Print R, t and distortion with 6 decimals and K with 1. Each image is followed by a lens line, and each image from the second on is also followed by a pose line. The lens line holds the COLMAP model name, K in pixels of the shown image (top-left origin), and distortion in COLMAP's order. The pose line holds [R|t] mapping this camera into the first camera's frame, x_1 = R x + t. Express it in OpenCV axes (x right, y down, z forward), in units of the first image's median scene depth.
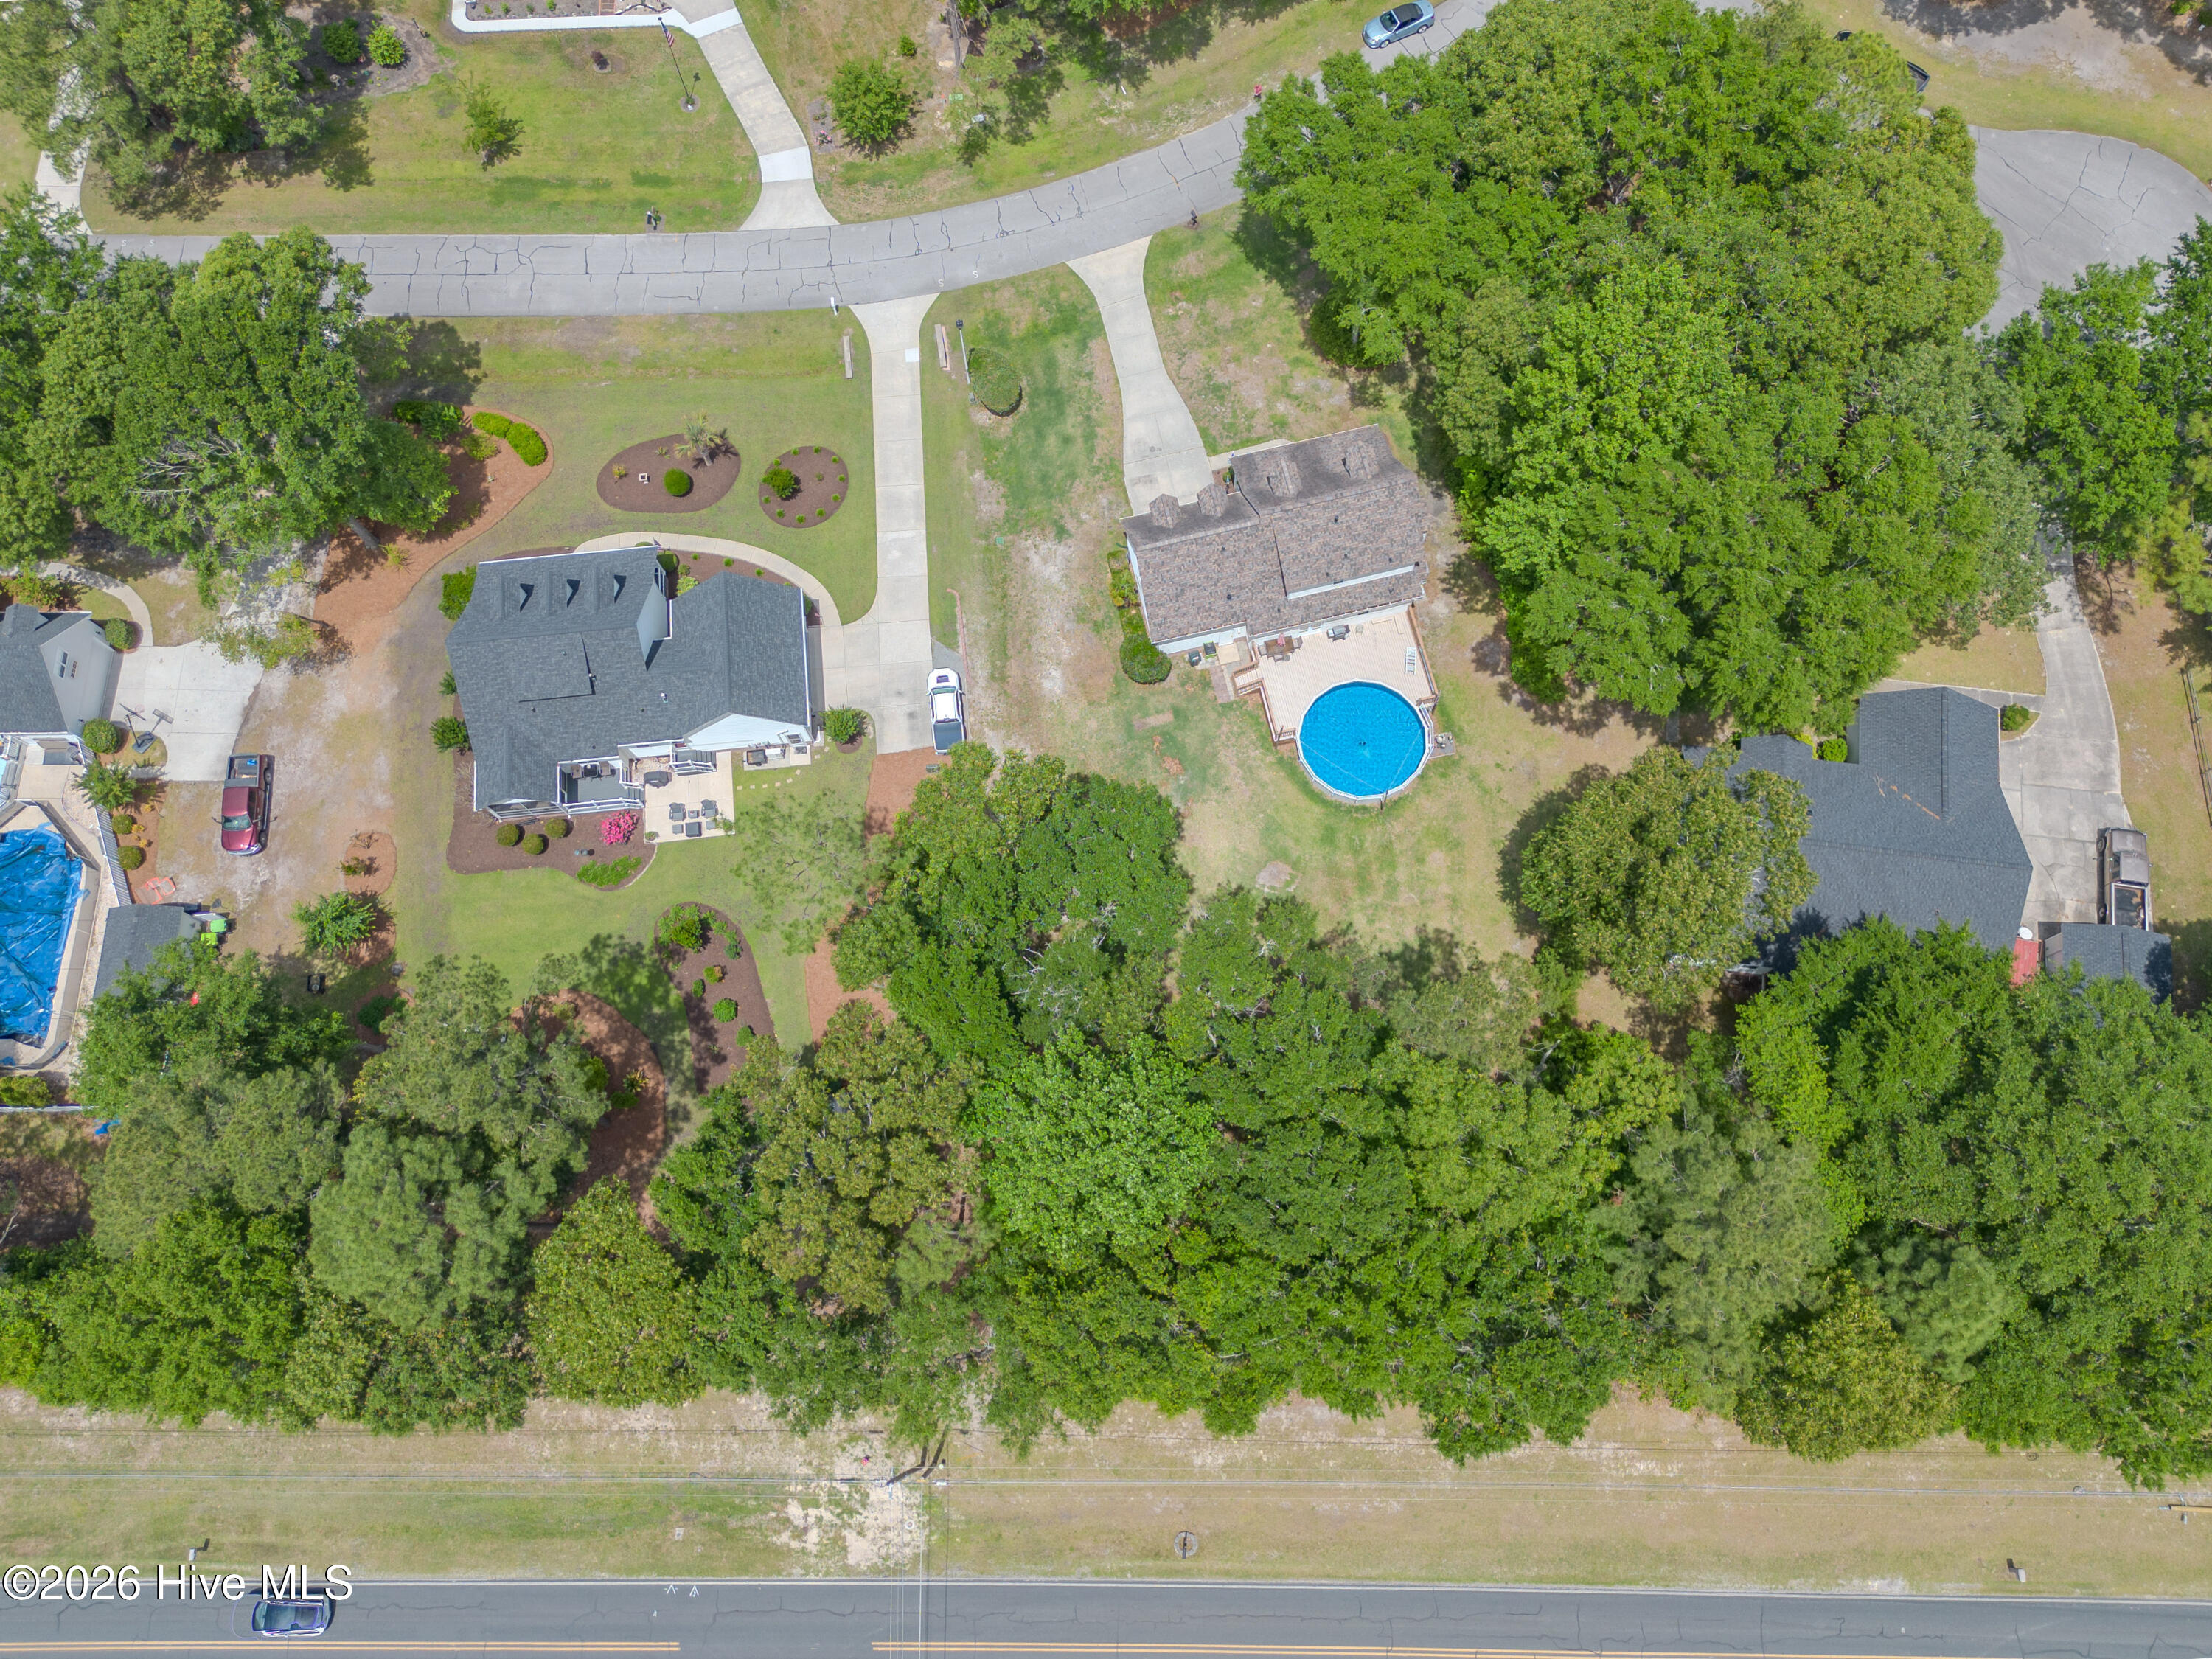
lens RADIAL K [[1609.7, 0, 1099.5], [0, 1609.7, 851.1], [0, 0, 1]] dist [0.067207, -0.056631]
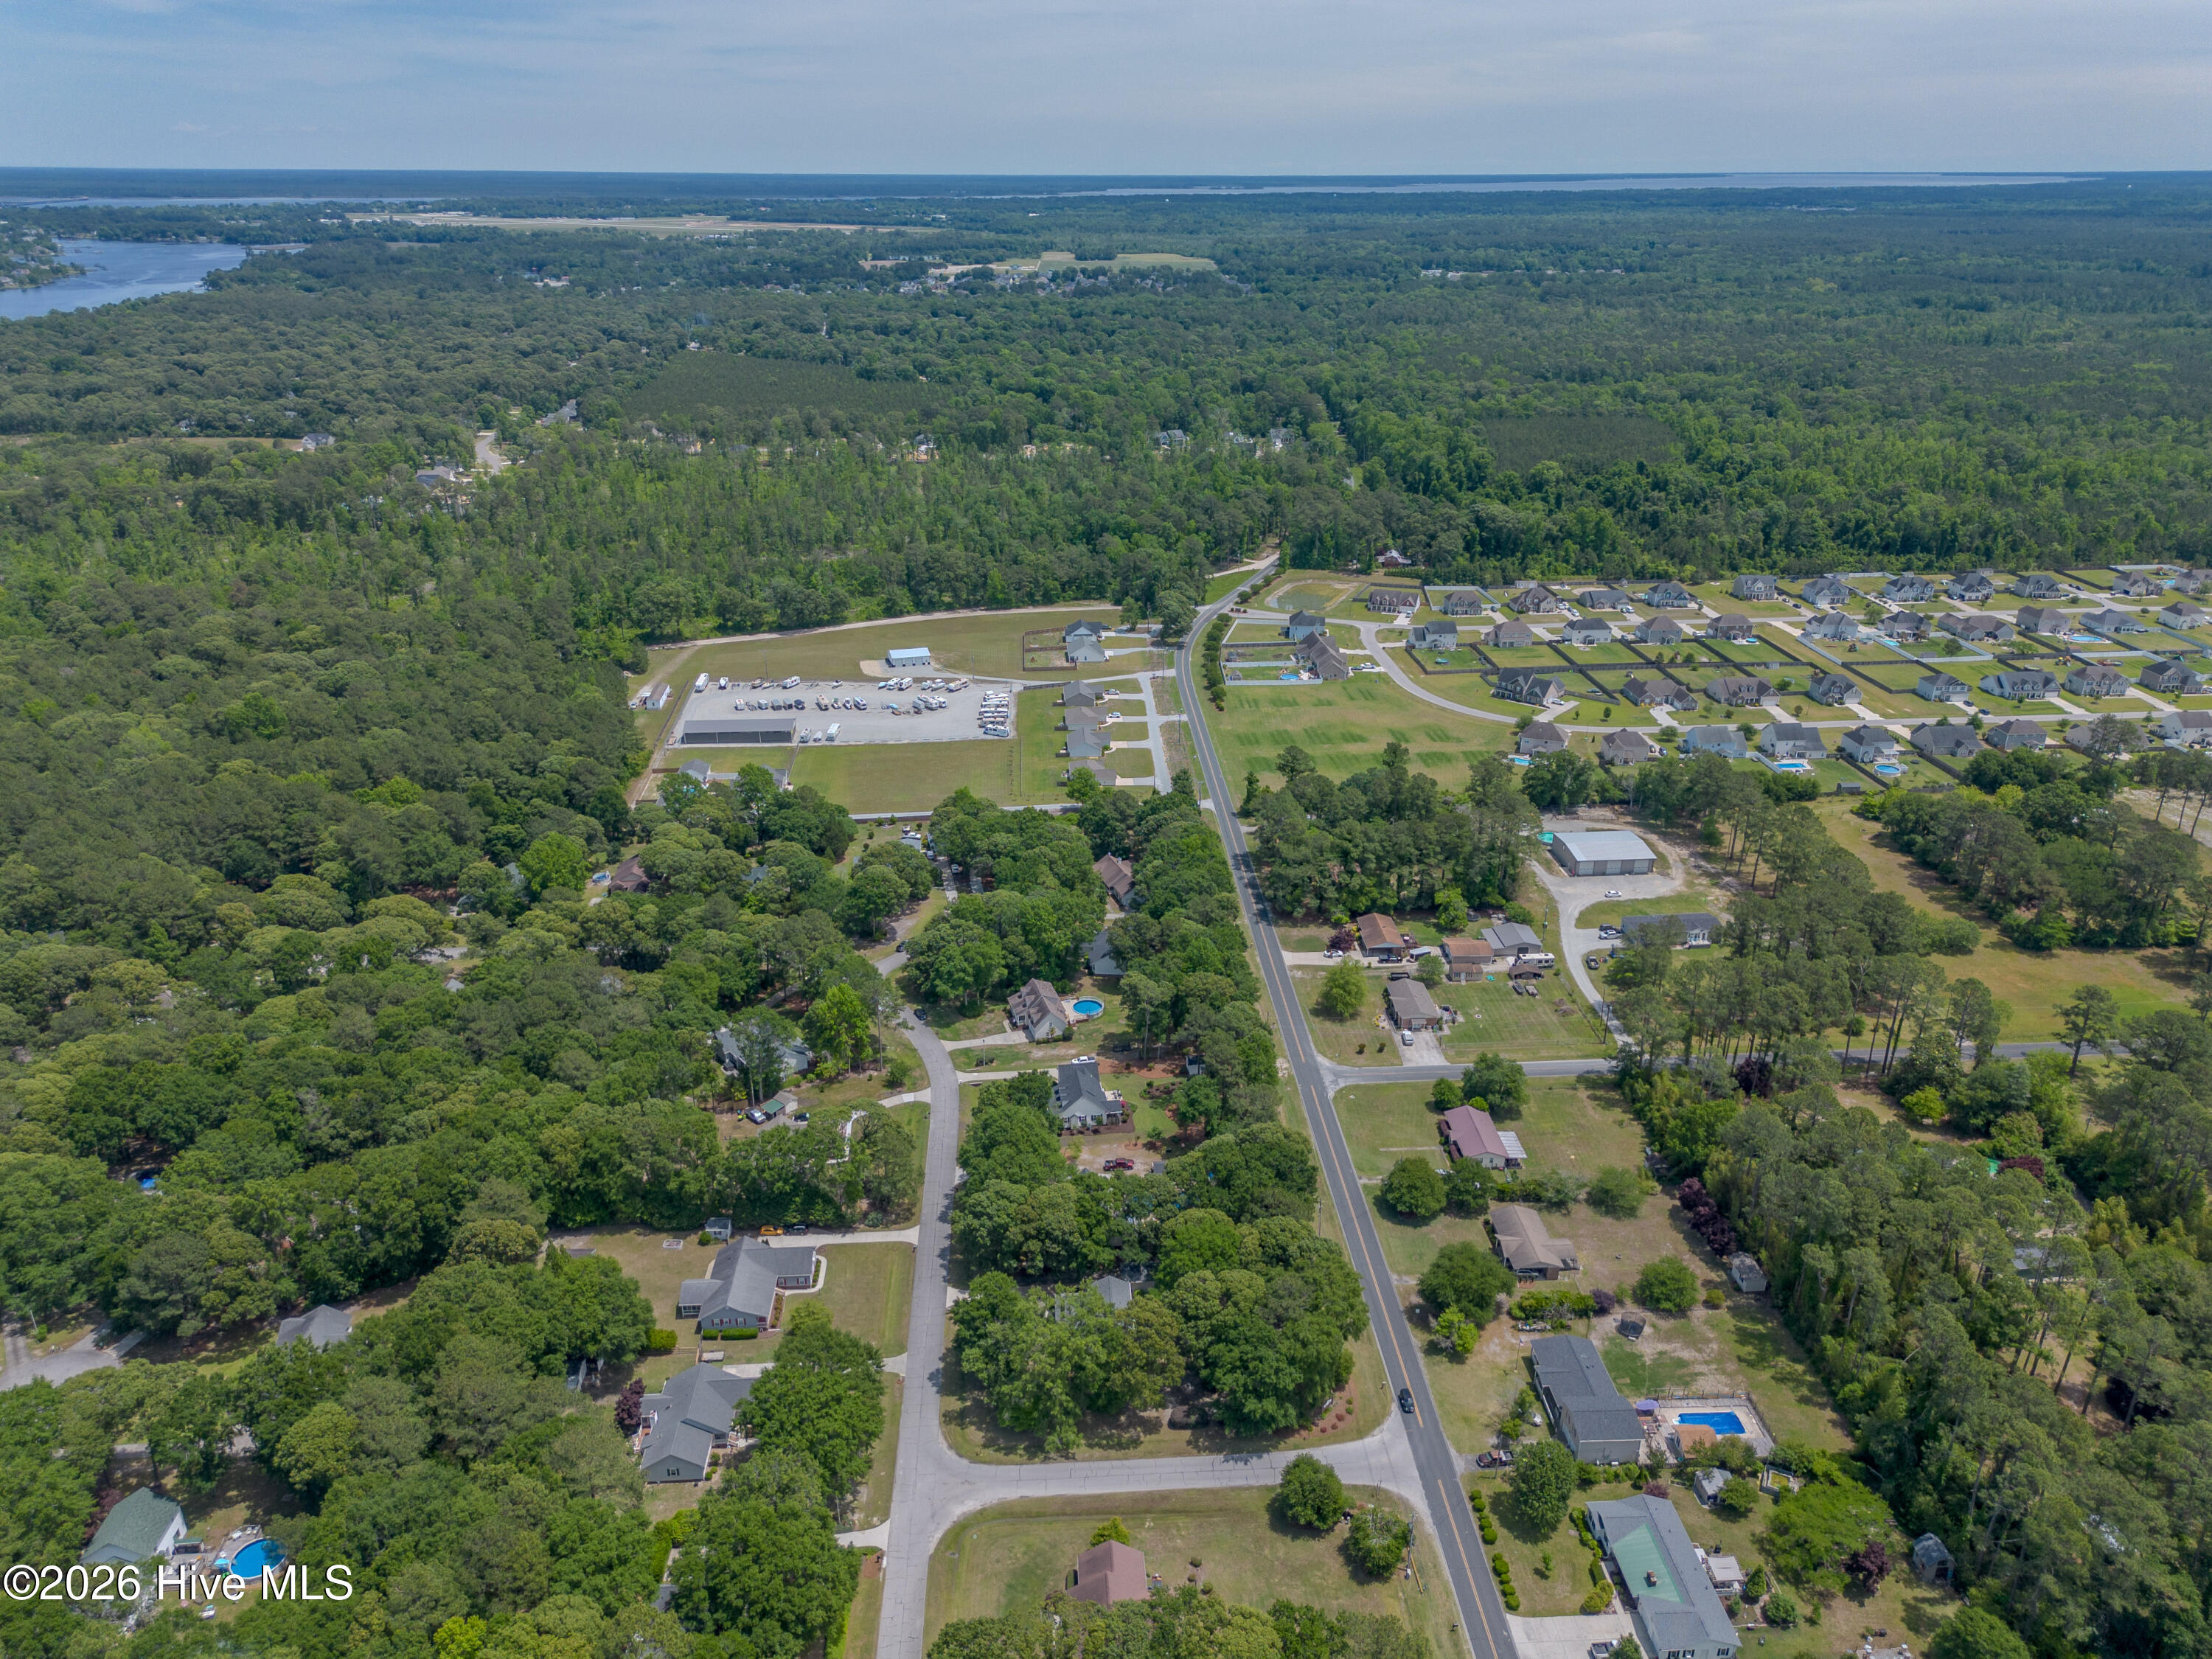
lens RADIAL K [[1568.3, 0, 1112.7], [0, 1568.3, 845.0], [0, 0, 1]] dist [0.065148, -0.051782]
pose [[-0.061246, -0.370807, 0.926688, -3.335341], [0.957173, 0.241387, 0.159850, -0.734976], [-0.282964, 0.896791, 0.340143, -0.739387]]
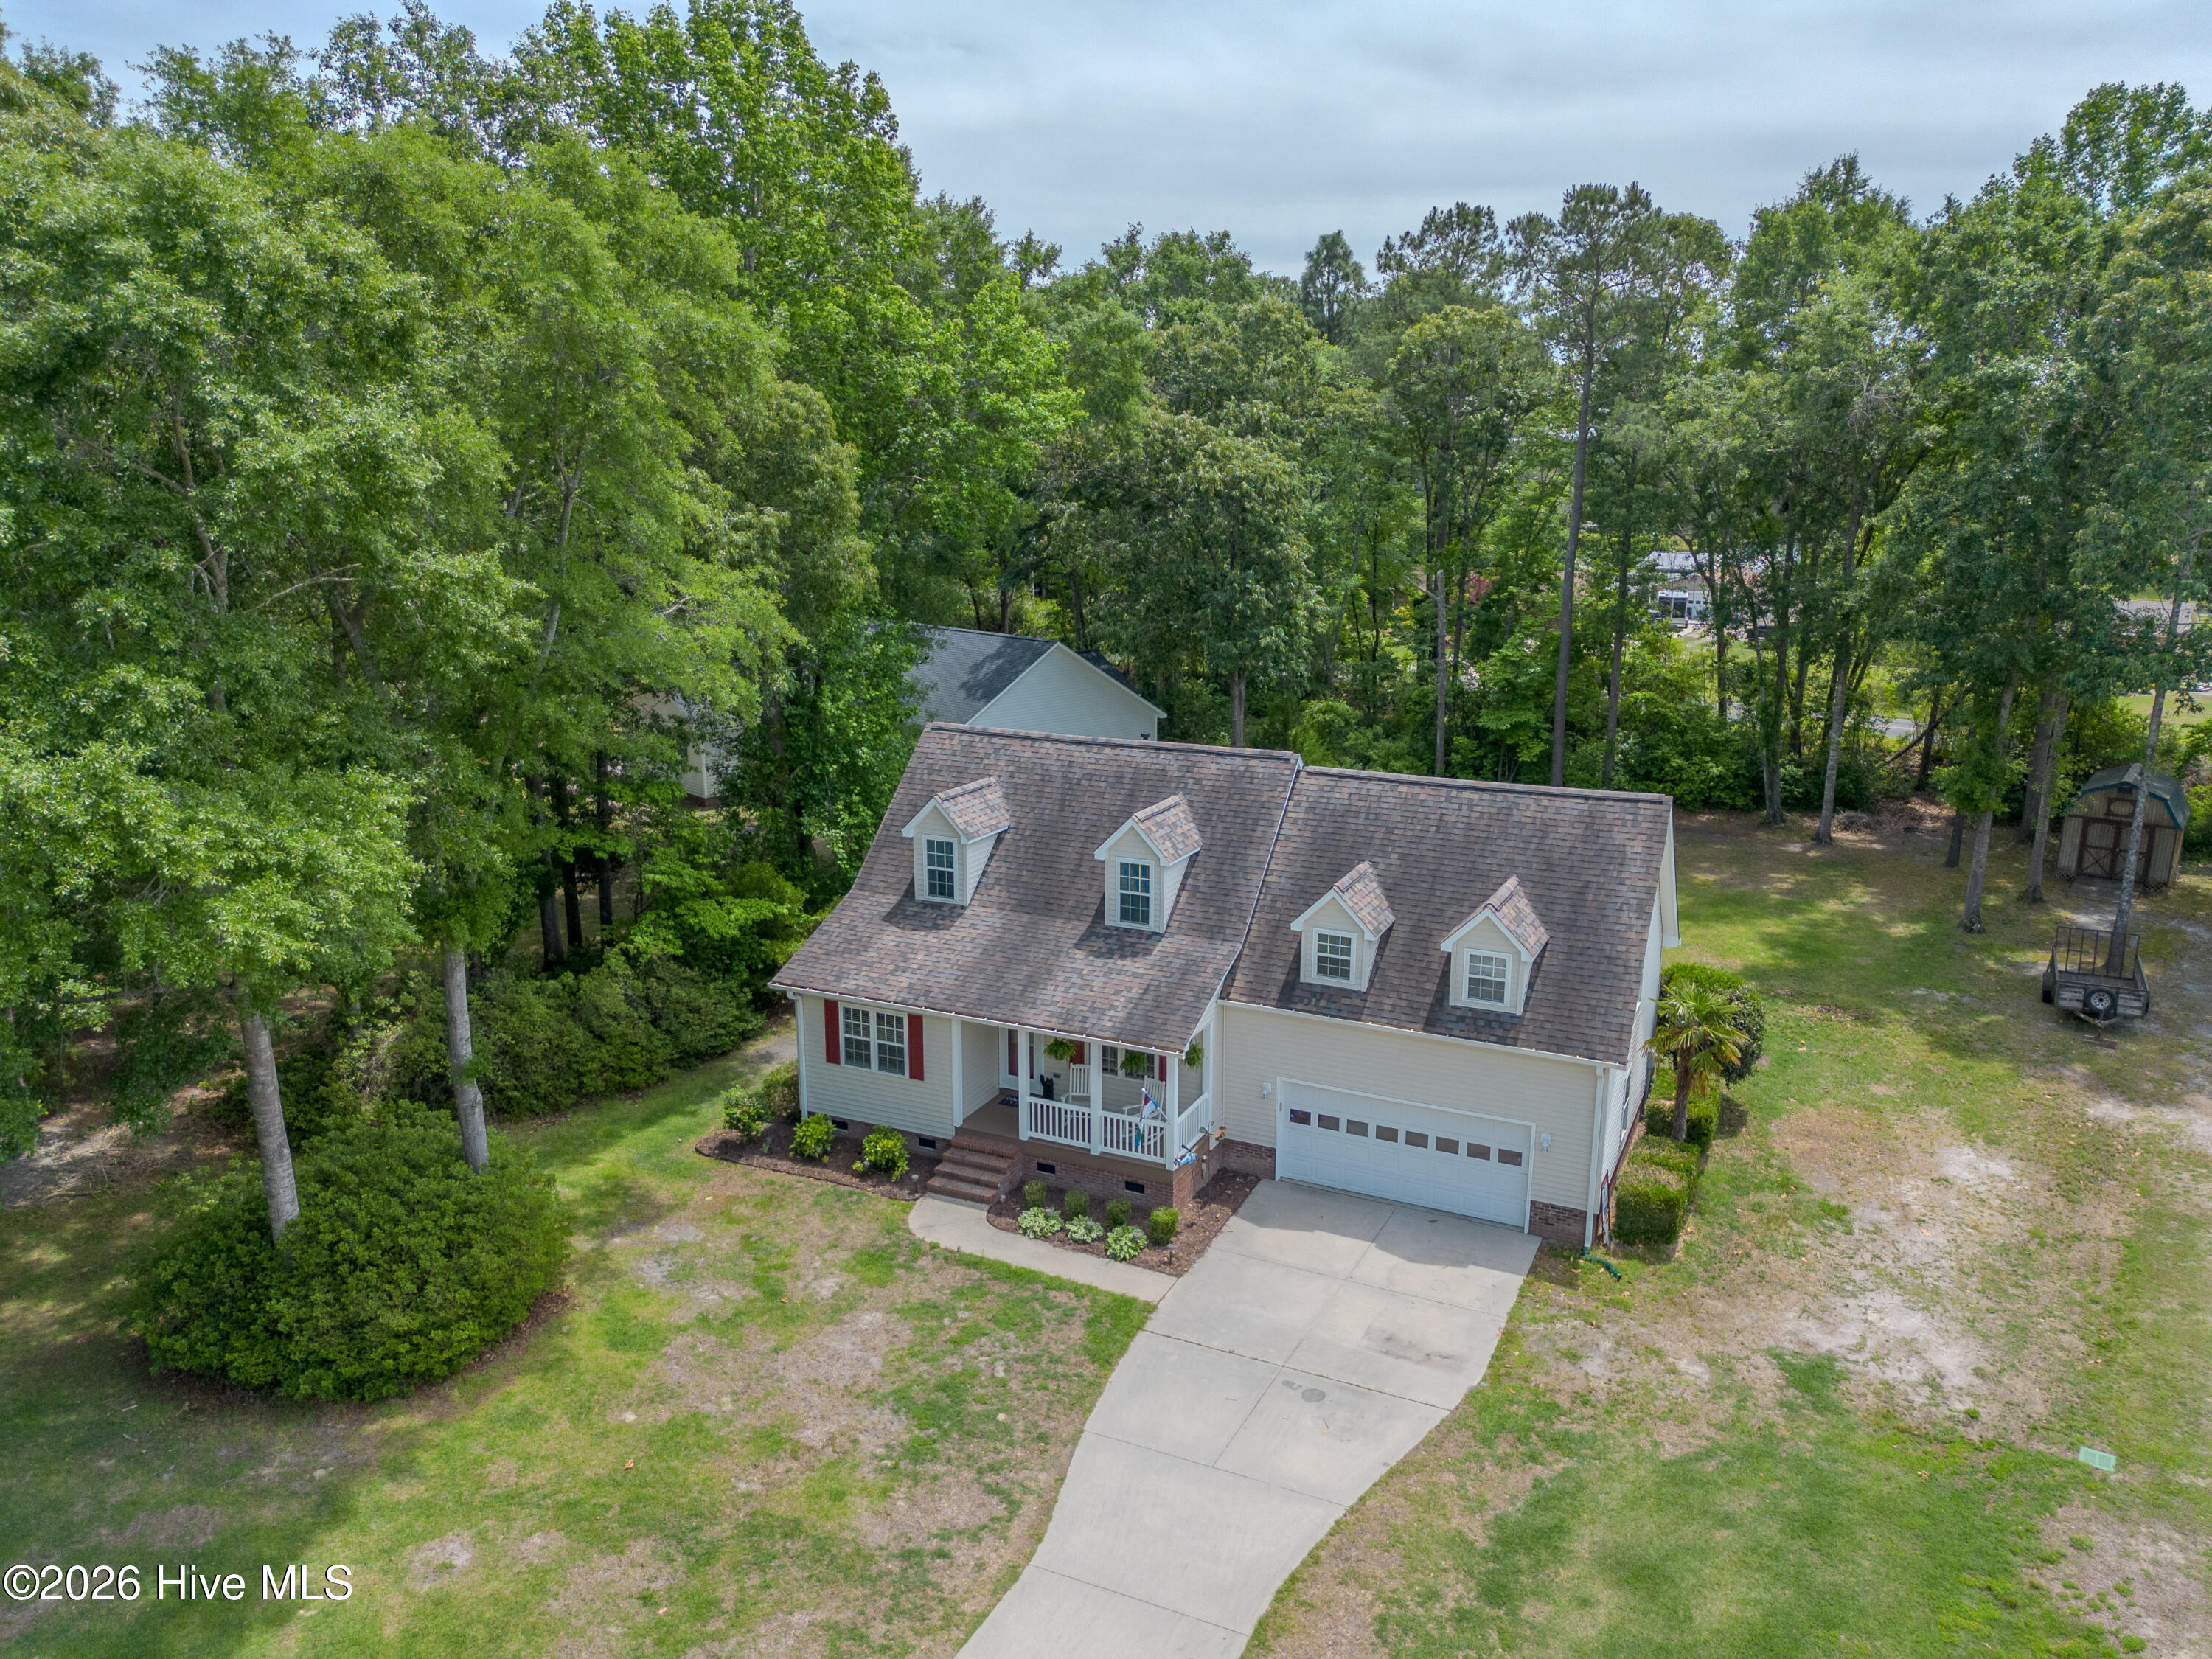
lens RADIAL K [[1568.3, 0, 1115.8], [0, 1568.3, 828.7], [0, 0, 1]] dist [0.065148, -0.051782]
pose [[-0.779949, -0.118394, 0.614543, -0.085900], [0.604947, 0.108999, 0.788770, -0.491164], [-0.160370, 0.986966, -0.013391, 0.973257]]
